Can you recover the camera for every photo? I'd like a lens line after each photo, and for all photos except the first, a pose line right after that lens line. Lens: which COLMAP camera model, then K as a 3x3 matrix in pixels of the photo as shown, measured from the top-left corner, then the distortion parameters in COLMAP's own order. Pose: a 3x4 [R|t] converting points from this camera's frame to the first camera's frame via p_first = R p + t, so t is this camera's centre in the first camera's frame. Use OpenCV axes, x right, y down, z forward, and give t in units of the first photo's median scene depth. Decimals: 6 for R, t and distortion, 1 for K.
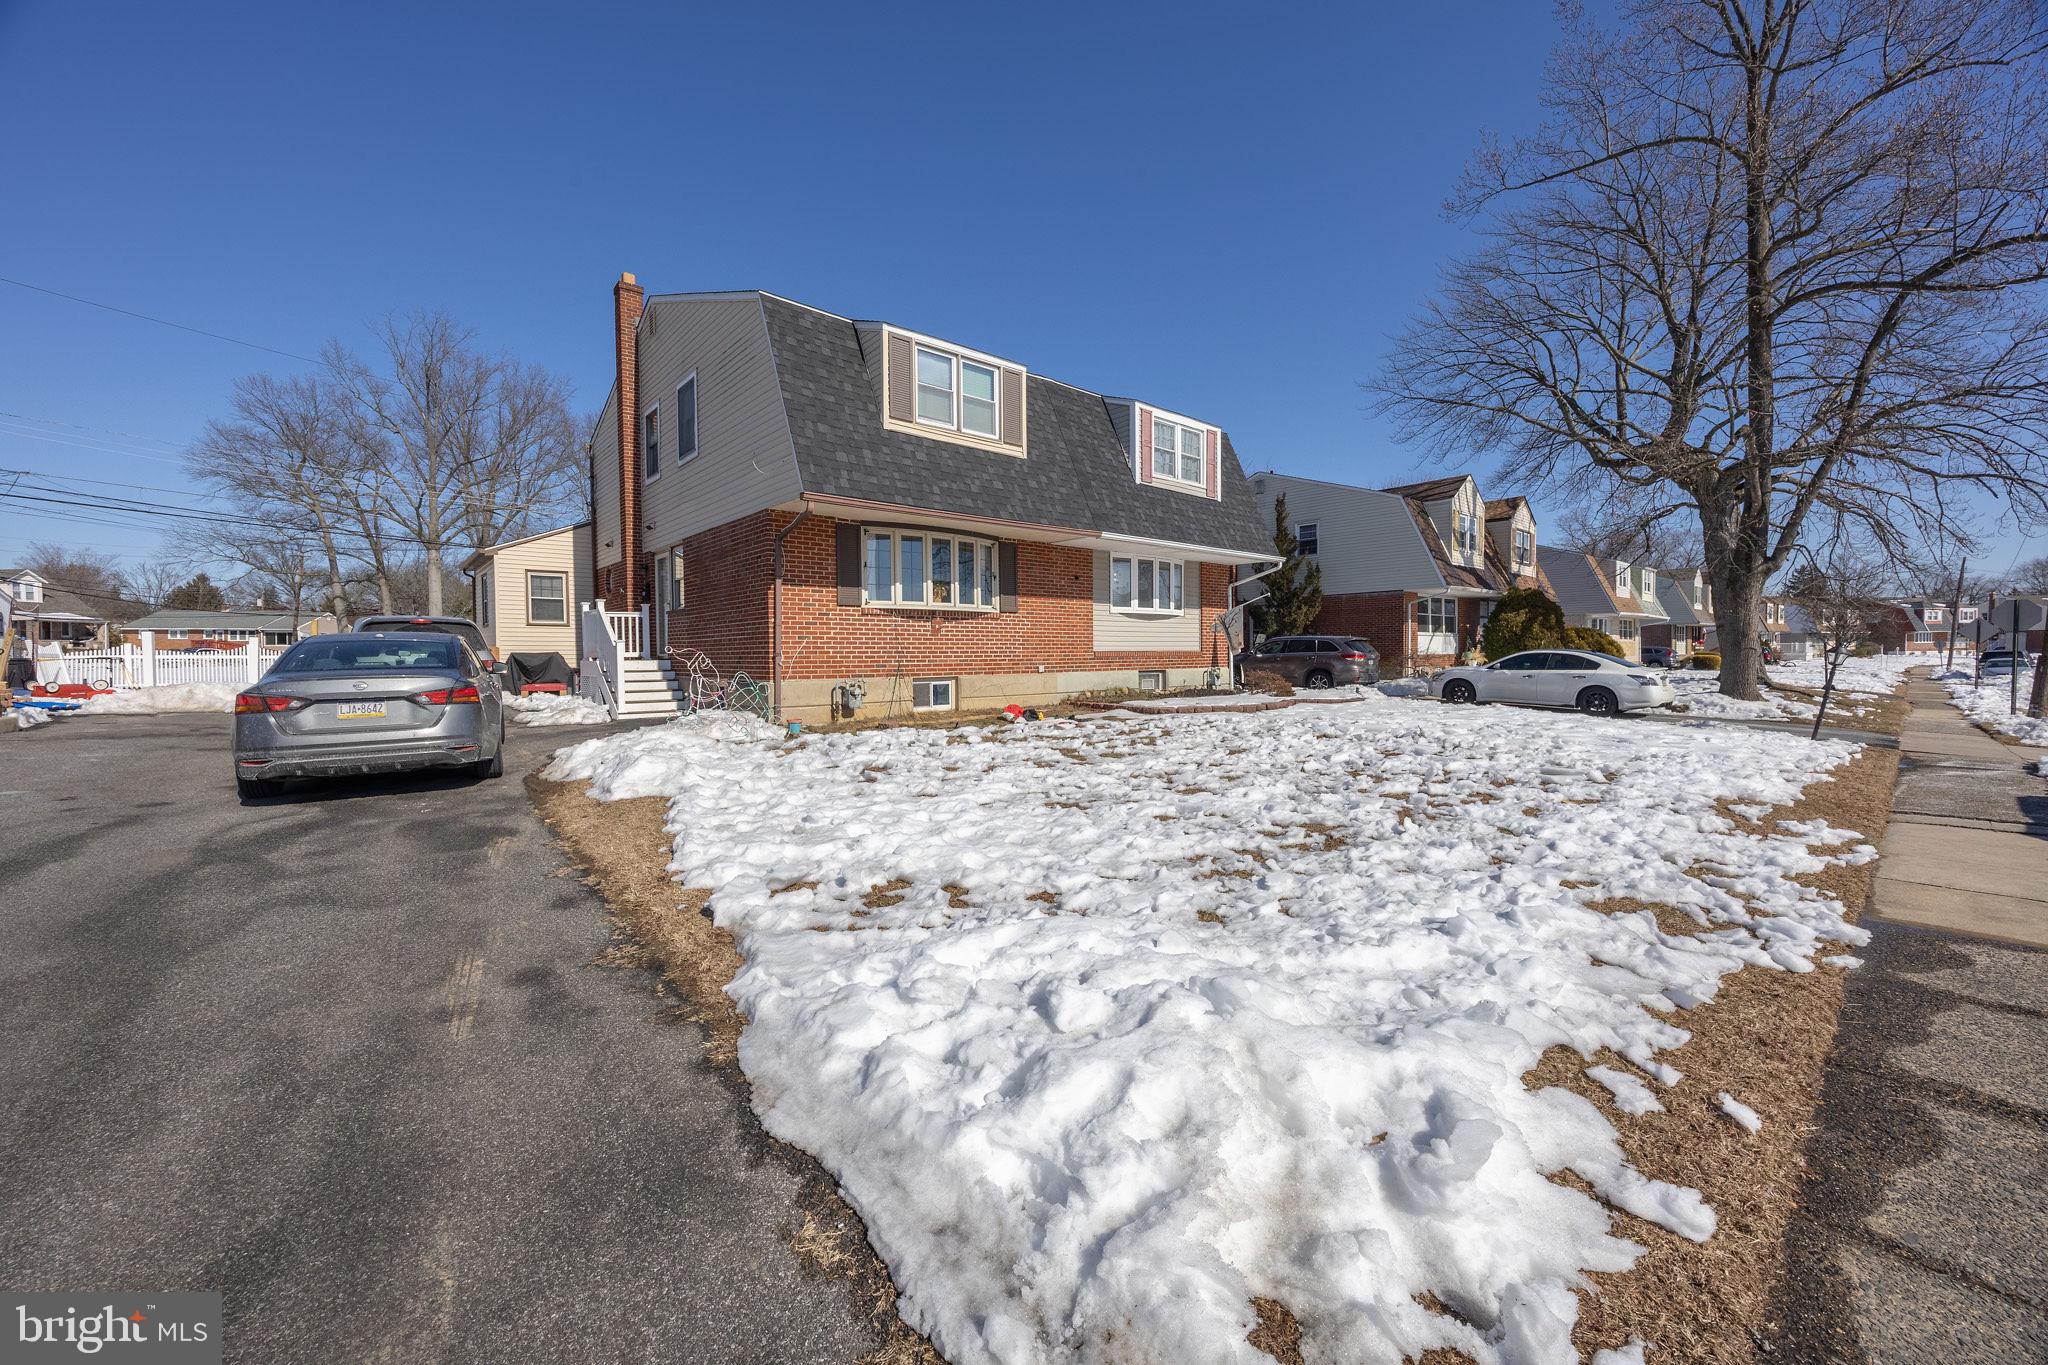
lens RADIAL K [[775.0, 0, 1017.1], [0, 775.0, 679.6], [0, 0, 1]] dist [-0.005305, 0.000772]
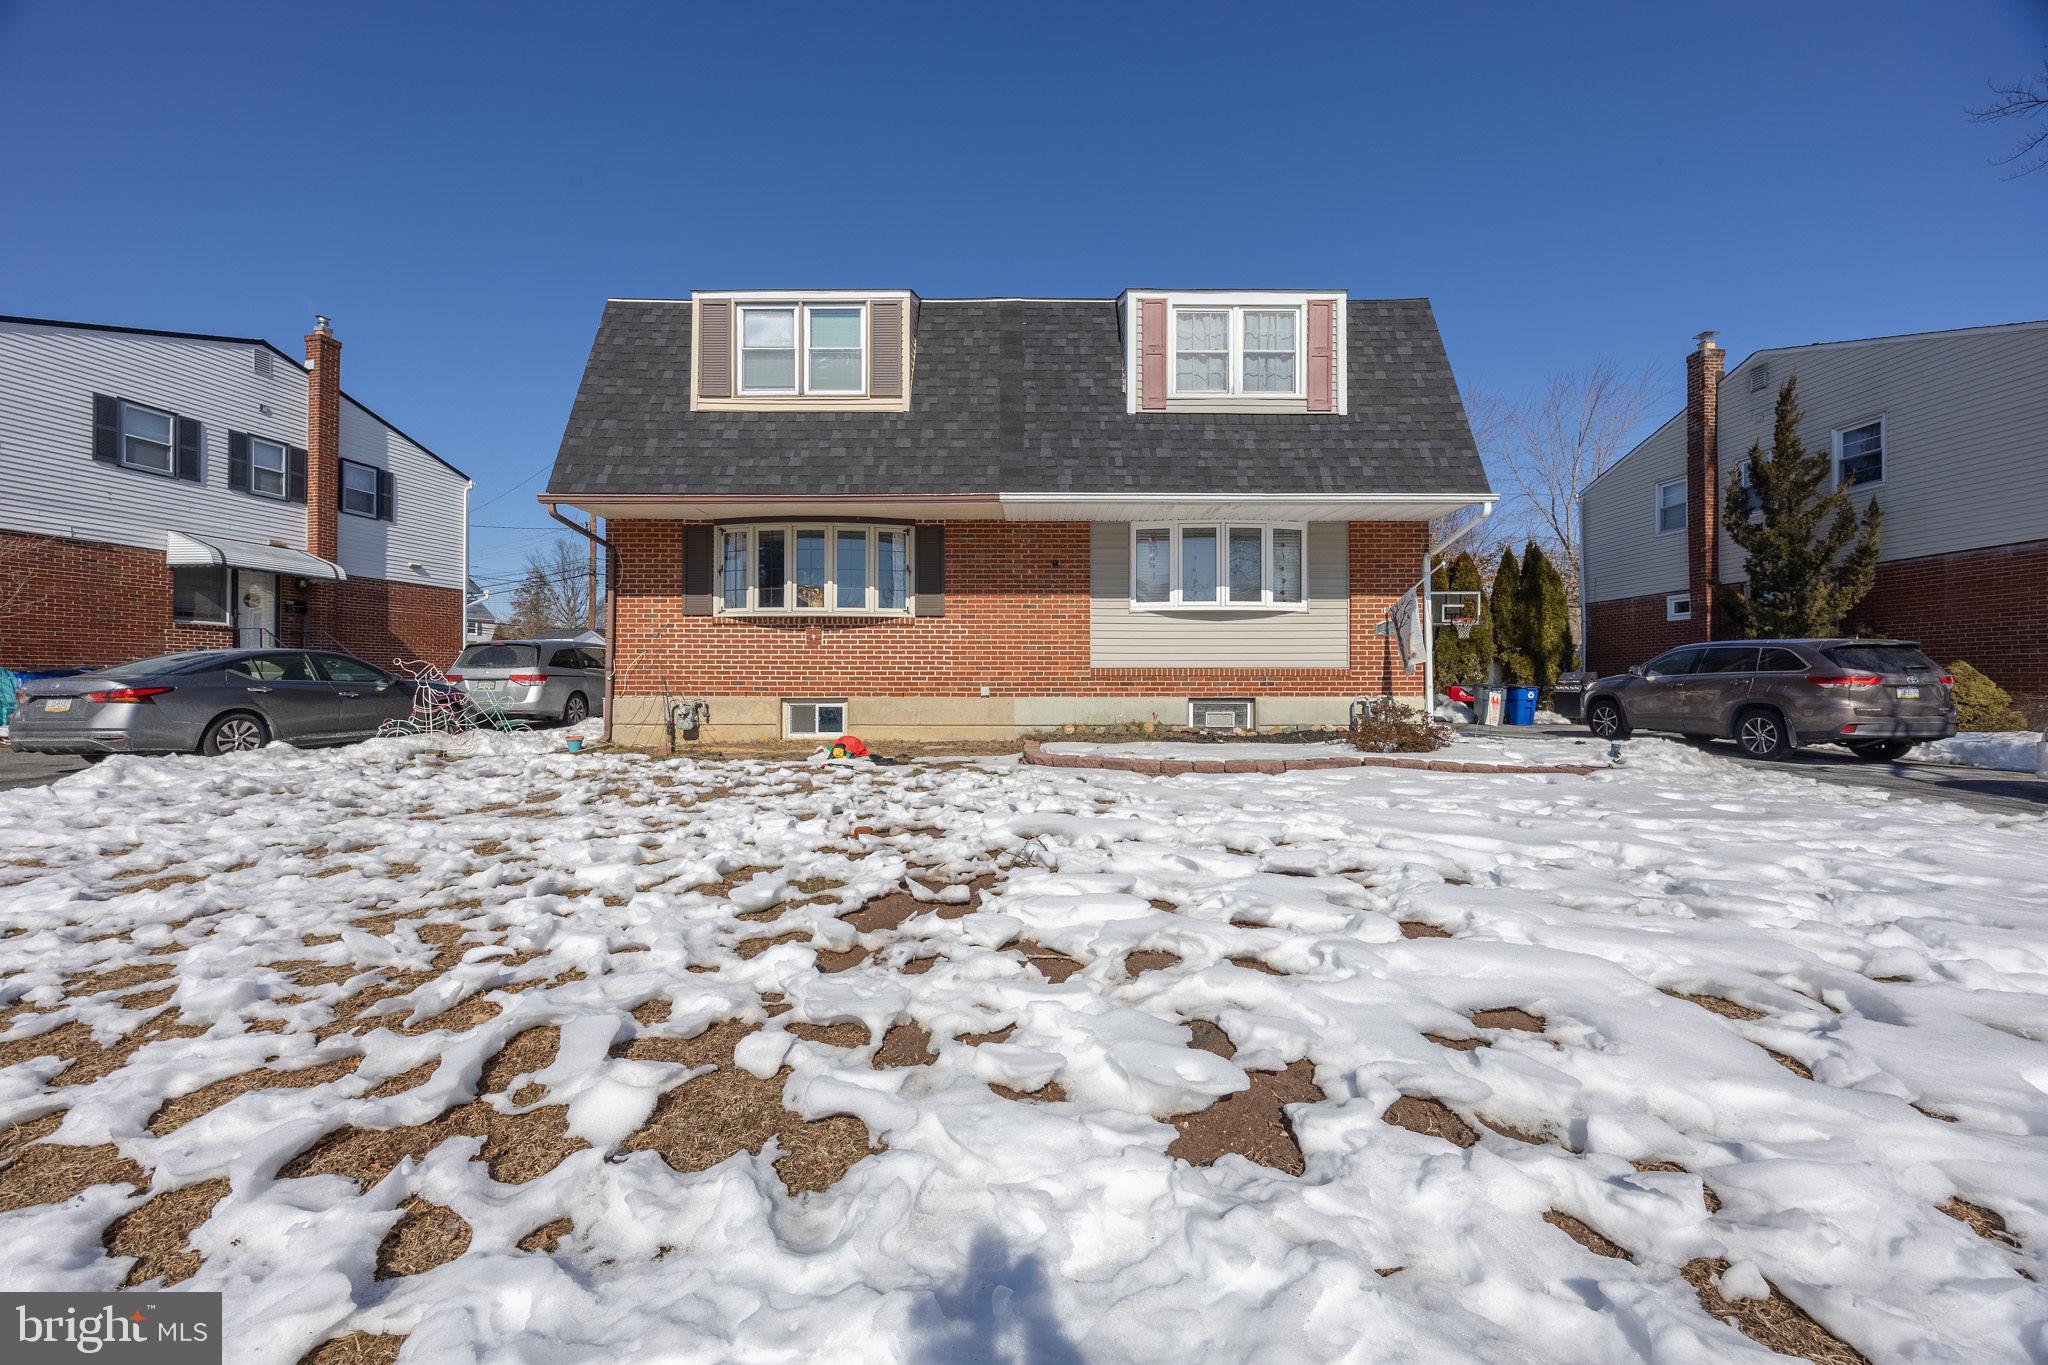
lens RADIAL K [[791.7, 0, 1024.0], [0, 791.7, 682.5], [0, 0, 1]] dist [-0.000302, 0.000196]
pose [[0.760770, 0.008158, -0.648971, 0.528377], [-0.027308, 0.999438, -0.019448, -0.008092], [0.648447, 0.032517, 0.760565, 0.435678]]
